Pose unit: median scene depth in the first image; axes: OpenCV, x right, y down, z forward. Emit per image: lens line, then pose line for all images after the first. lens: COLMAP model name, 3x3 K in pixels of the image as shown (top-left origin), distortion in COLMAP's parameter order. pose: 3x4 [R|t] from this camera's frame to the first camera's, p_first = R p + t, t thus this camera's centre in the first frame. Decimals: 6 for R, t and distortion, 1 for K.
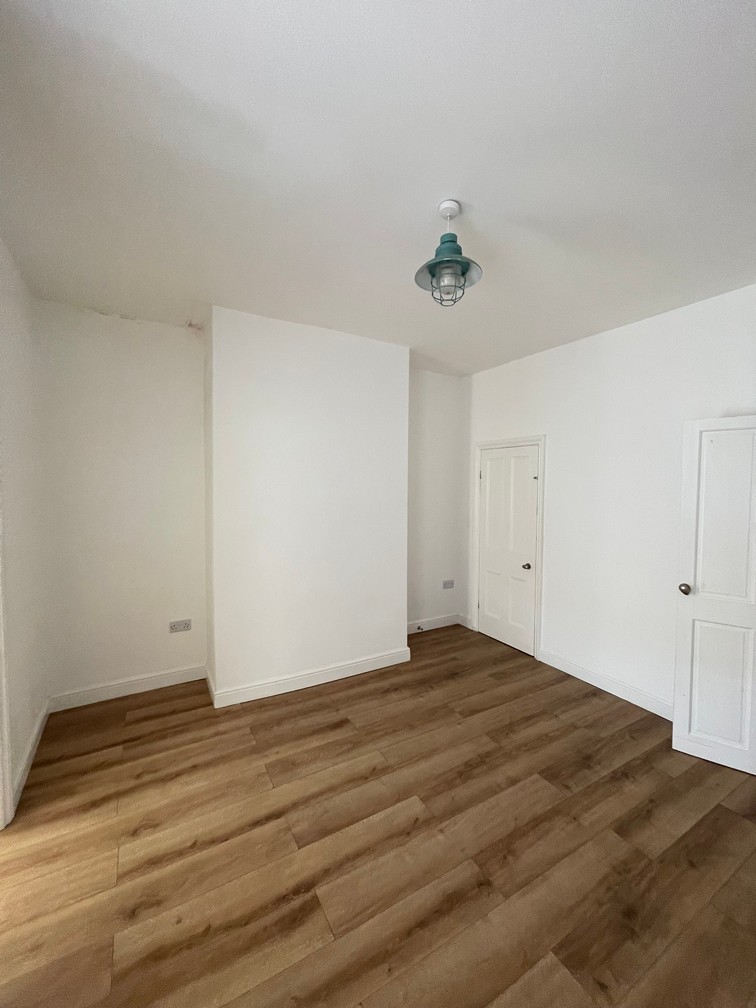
lens RADIAL K [[408.7, 0, 372.4], [0, 408.7, 499.3], [0, 0, 1]] dist [0.001490, -0.000113]
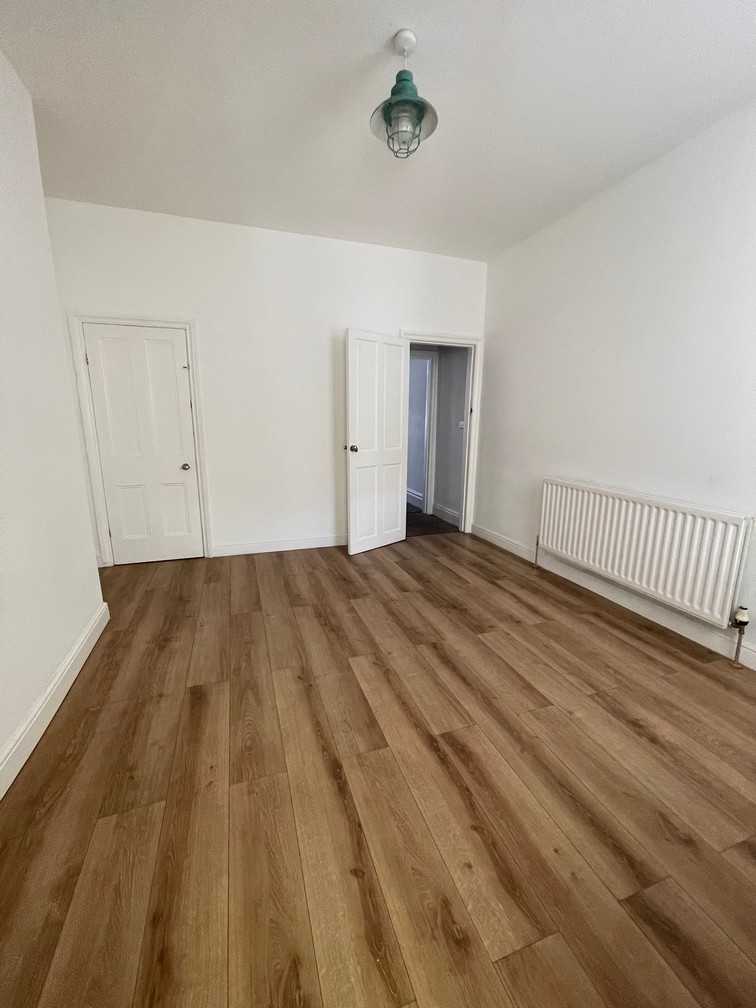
lens RADIAL K [[408.7, 0, 374.8], [0, 408.7, 500.8], [0, 0, 1]] dist [0.001490, -0.000113]
pose [[0.179532, -0.202972, 0.962585, -0.808792], [0.030957, 0.979165, 0.200694, 0.121458], [-0.983265, -0.006232, 0.182075, 0.744873]]
